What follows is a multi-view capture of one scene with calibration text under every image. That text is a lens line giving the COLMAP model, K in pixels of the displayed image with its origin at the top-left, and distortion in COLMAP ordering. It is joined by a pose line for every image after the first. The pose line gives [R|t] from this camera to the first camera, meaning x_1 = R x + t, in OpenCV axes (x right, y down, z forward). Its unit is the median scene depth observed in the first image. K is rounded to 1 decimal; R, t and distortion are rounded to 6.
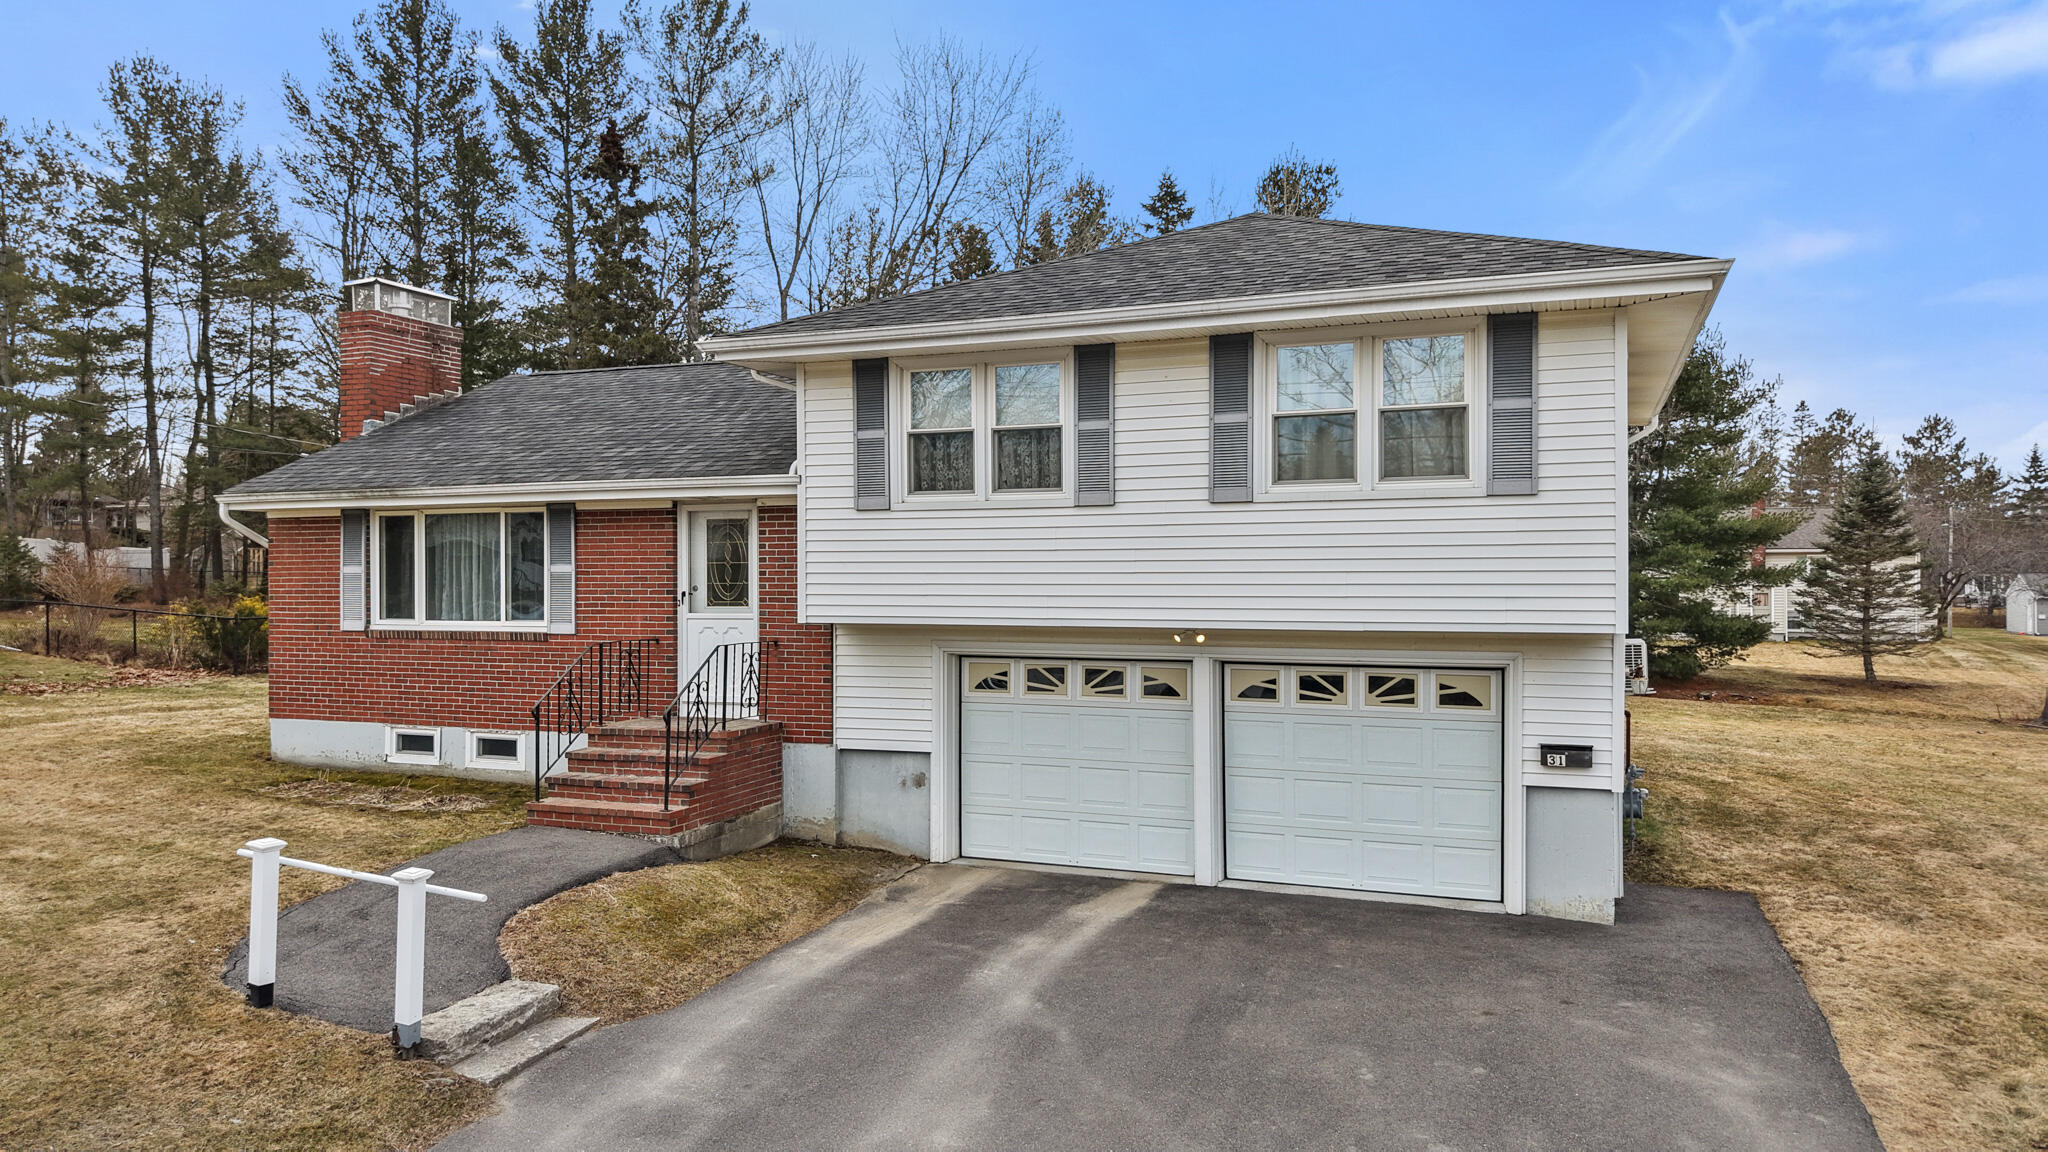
lens RADIAL K [[1377.3, 0, 1023.4], [0, 1377.3, 571.1], [0, 0, 1]] dist [0.008133, -0.010845]
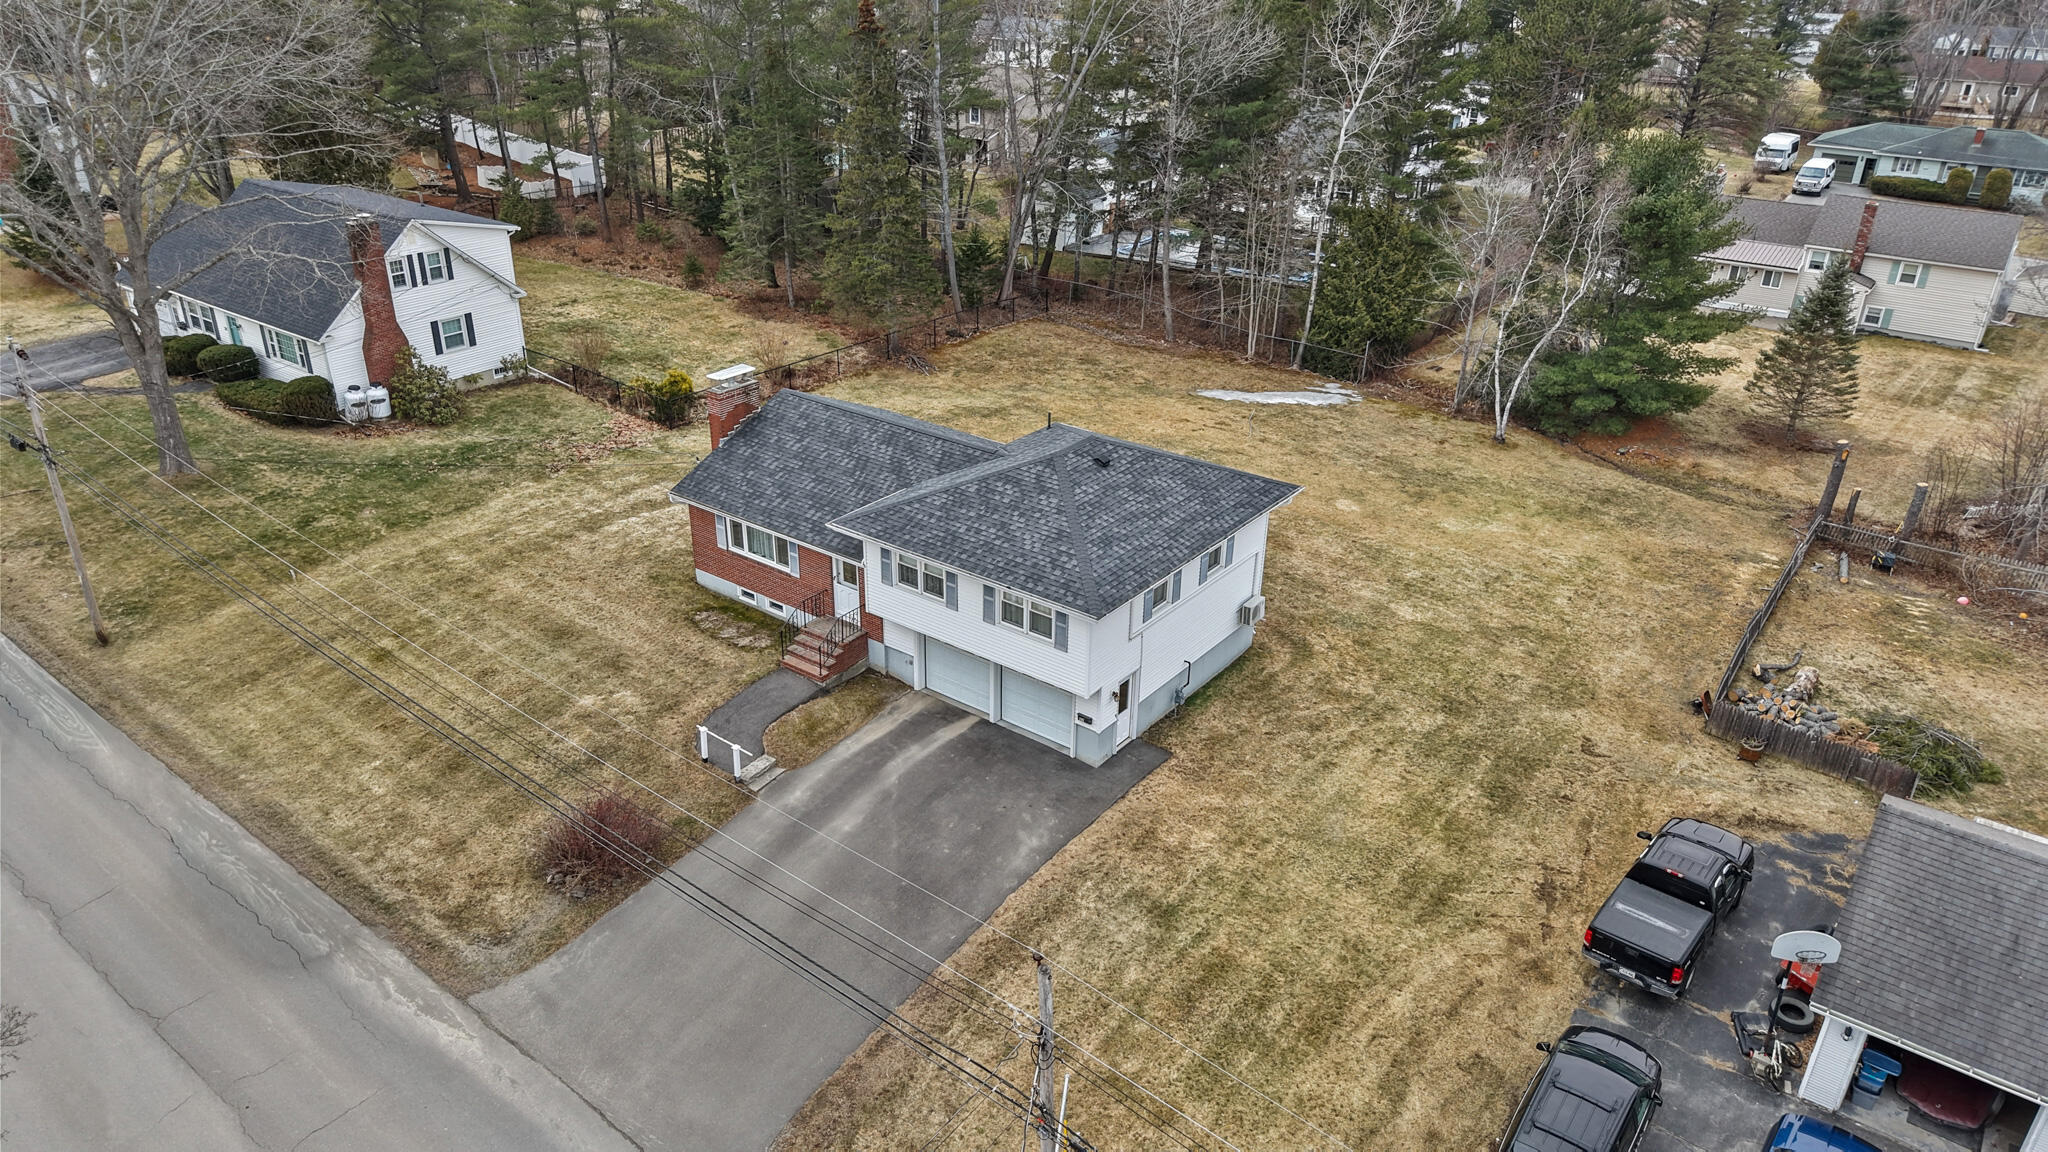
lens RADIAL K [[1375.6, 0, 1026.2], [0, 1375.6, 568.0], [0, 0, 1]] dist [0.031382, -0.054960]
pose [[0.964973, 0.129150, -0.228356, 0.789697], [-0.016395, 0.898419, 0.438834, -1.293616], [0.261835, -0.419719, 0.869067, -1.330689]]
